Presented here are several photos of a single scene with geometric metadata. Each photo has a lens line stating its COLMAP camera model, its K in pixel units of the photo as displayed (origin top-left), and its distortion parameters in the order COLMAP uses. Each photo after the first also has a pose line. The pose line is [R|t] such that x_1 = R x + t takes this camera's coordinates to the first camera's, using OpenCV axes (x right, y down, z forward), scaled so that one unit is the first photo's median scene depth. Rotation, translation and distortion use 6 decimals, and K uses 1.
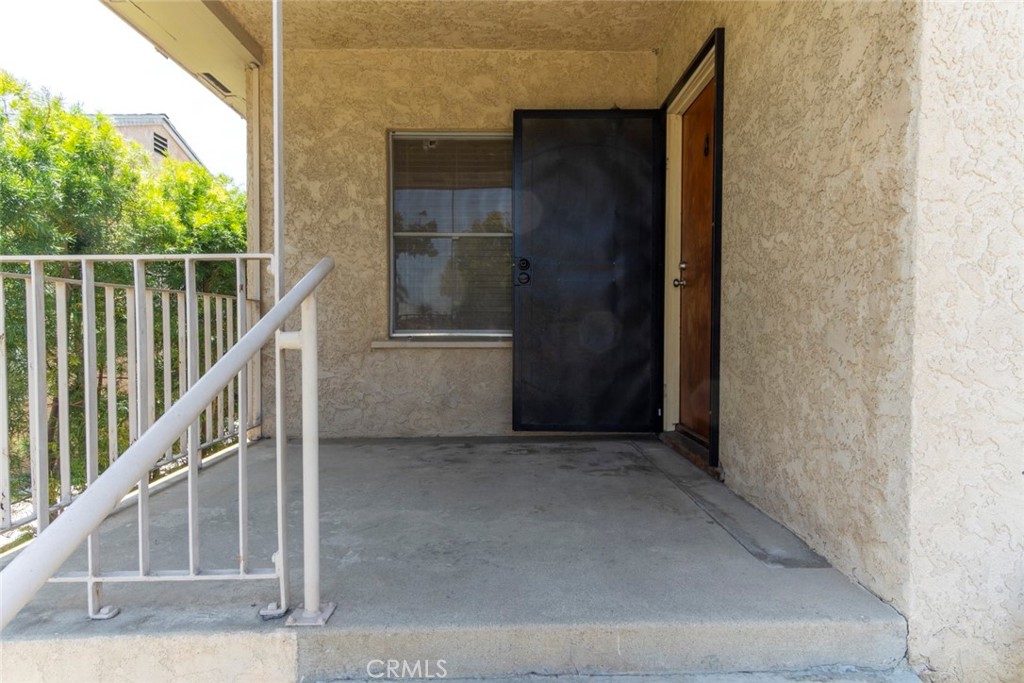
lens RADIAL K [[548.7, 0, 508.4], [0, 548.7, 343.1], [0, 0, 1]] dist [0.004555, 0.004288]
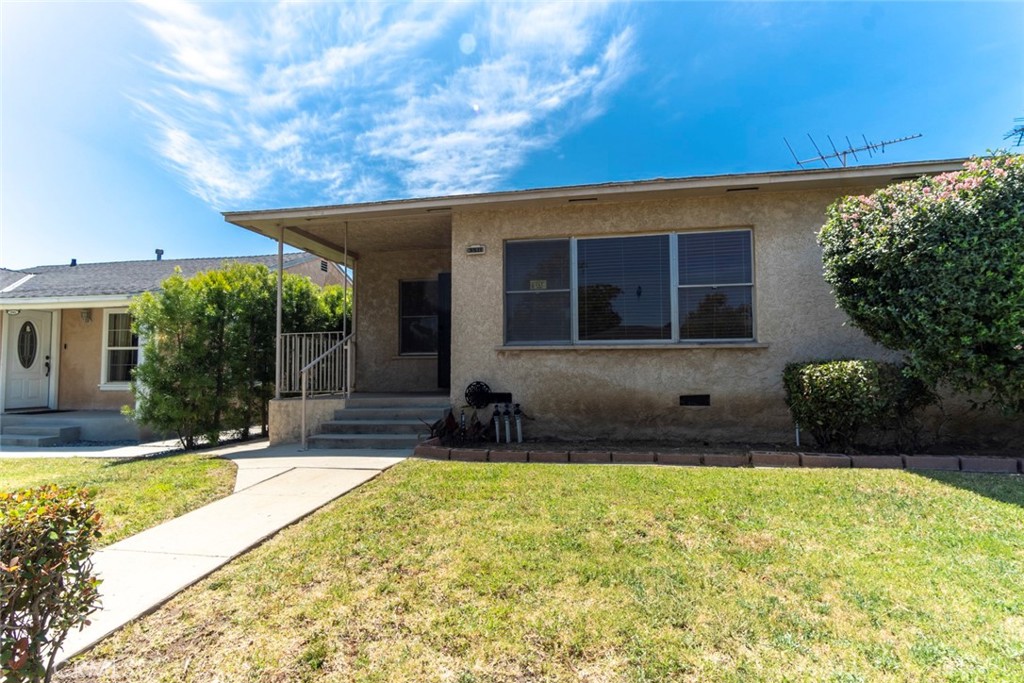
lens RADIAL K [[548.7, 0, 513.5], [0, 548.7, 344.0], [0, 0, 1]] dist [0.004555, 0.004288]
pose [[0.975989, -0.018821, -0.217007, 0.929716], [0.001064, 0.996660, -0.081653, 0.157769], [0.217819, 0.079461, 0.972749, -1.525441]]
